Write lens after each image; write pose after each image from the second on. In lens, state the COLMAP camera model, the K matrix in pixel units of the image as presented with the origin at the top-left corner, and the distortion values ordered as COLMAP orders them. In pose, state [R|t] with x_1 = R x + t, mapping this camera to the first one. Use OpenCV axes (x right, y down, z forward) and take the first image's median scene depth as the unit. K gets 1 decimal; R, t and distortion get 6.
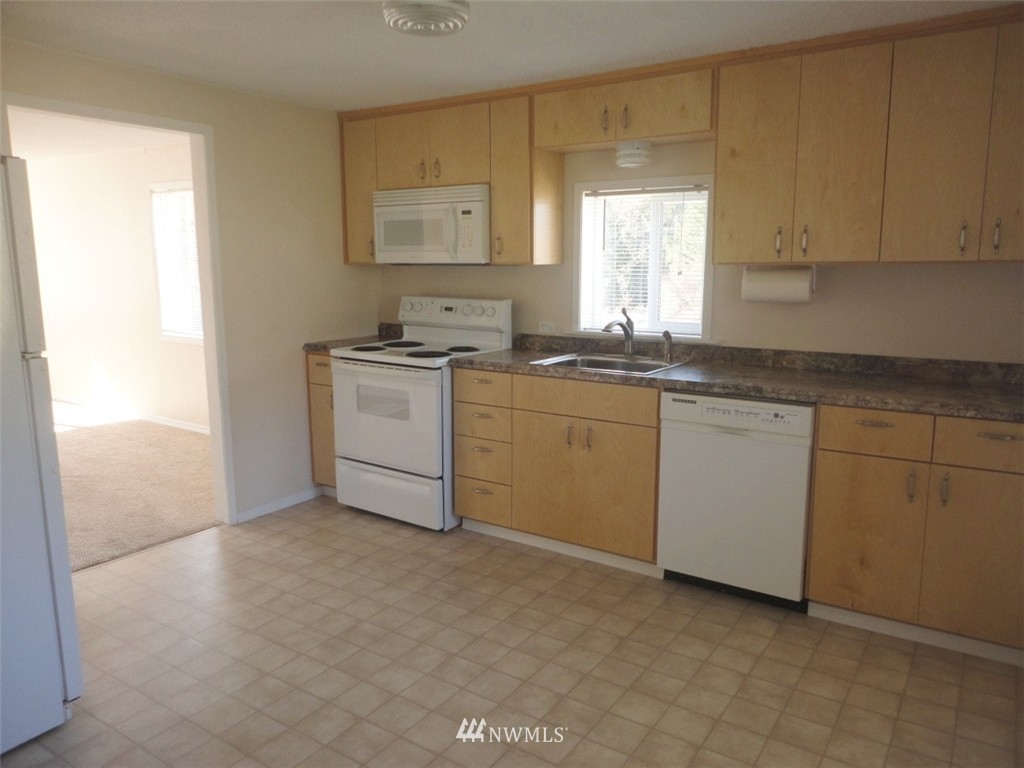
lens RADIAL K [[742.0, 0, 512.7], [0, 742.0, 382.6], [0, 0, 1]] dist [-0.009370, 0.001033]
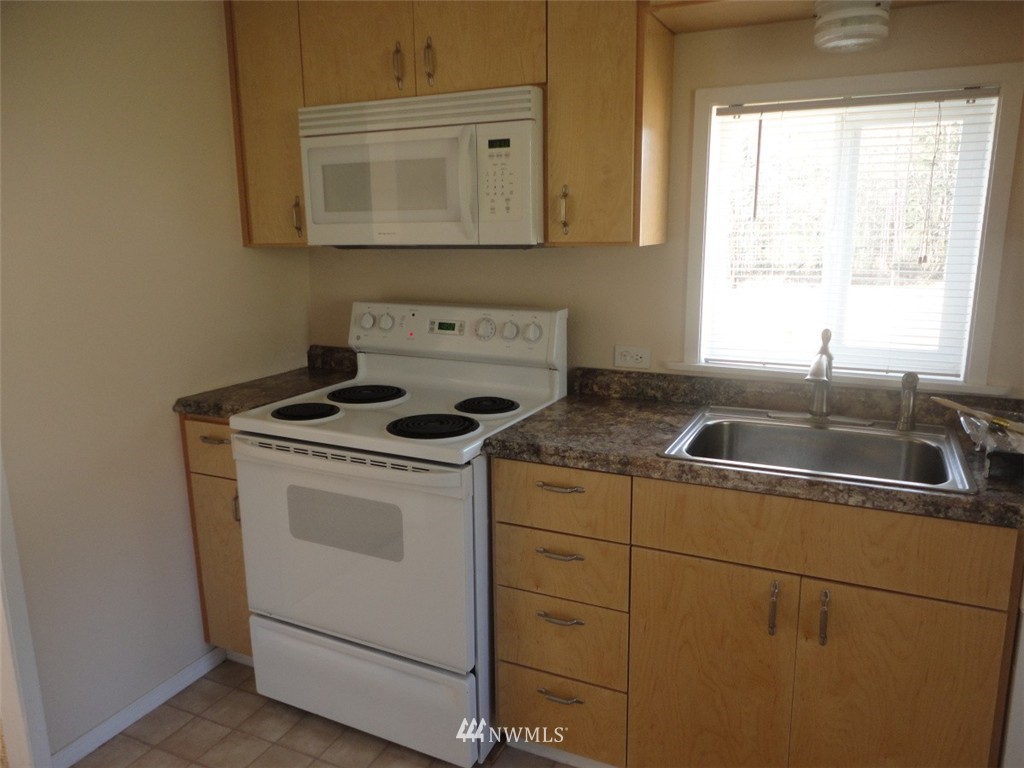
lens RADIAL K [[742.0, 0, 511.5], [0, 742.0, 383.7], [0, 0, 1]] dist [-0.009370, 0.001033]
pose [[0.988917, -0.040987, 0.142702, -0.125796], [0.035039, 0.998419, 0.043949, -0.083423], [-0.144278, -0.038462, 0.988789, 0.467694]]
